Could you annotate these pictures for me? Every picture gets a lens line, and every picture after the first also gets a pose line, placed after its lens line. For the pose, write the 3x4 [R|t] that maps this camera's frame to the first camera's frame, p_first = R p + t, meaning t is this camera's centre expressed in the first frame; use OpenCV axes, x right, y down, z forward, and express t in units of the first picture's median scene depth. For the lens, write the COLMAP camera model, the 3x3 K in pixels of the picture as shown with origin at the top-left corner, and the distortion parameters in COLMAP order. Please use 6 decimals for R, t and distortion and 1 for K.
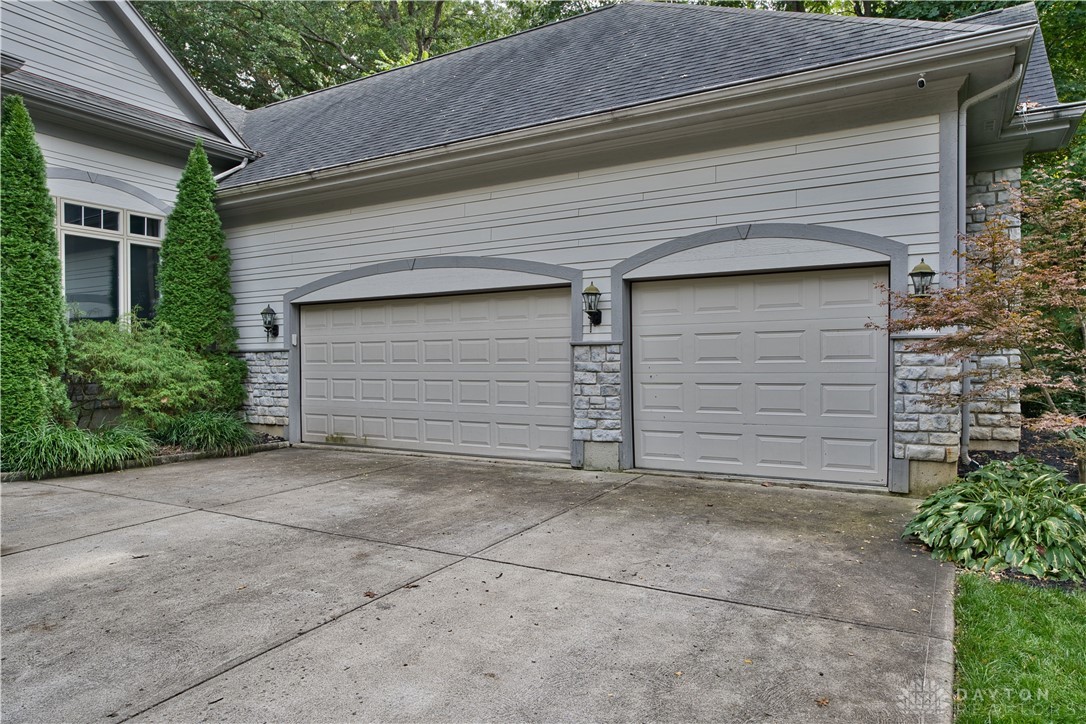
lens RADIAL K [[709.6, 0, 543.0], [0, 709.6, 361.7], [0, 0, 1]] dist [-0.009202, -0.000777]
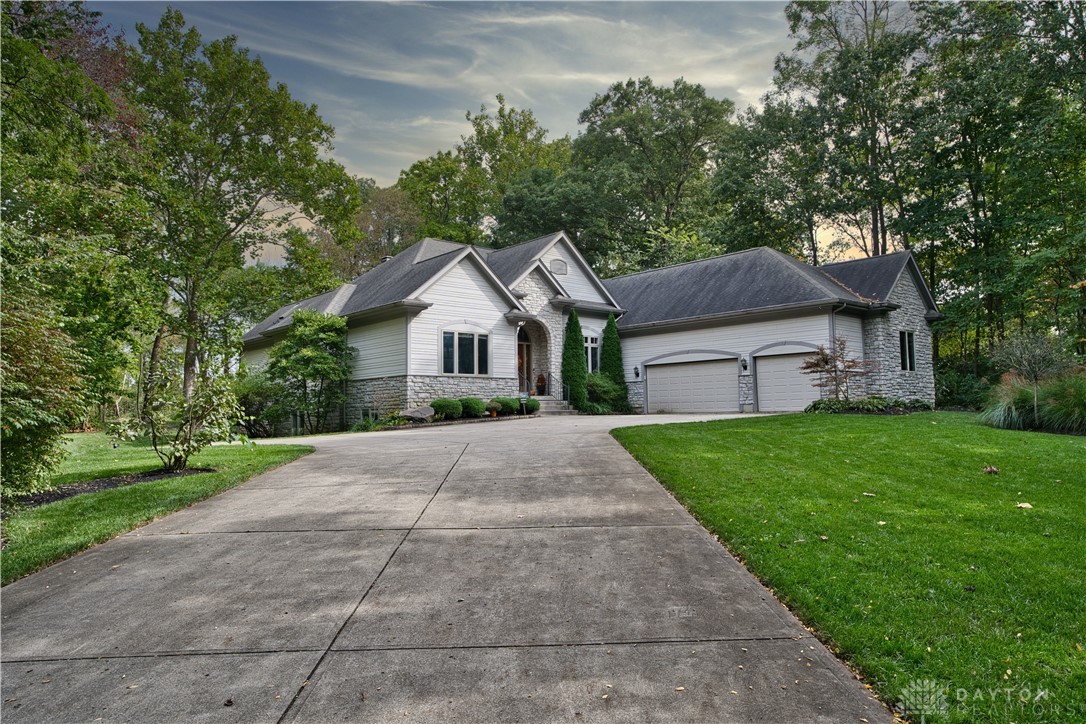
lens RADIAL K [[709.6, 0, 547.1], [0, 709.6, 357.1], [0, 0, 1]] dist [-0.009202, -0.000777]
pose [[0.952565, -0.030334, -0.302821, 0.154045], [0.007057, 0.996954, -0.077670, 0.110577], [0.304254, 0.071849, 0.949877, -1.938607]]
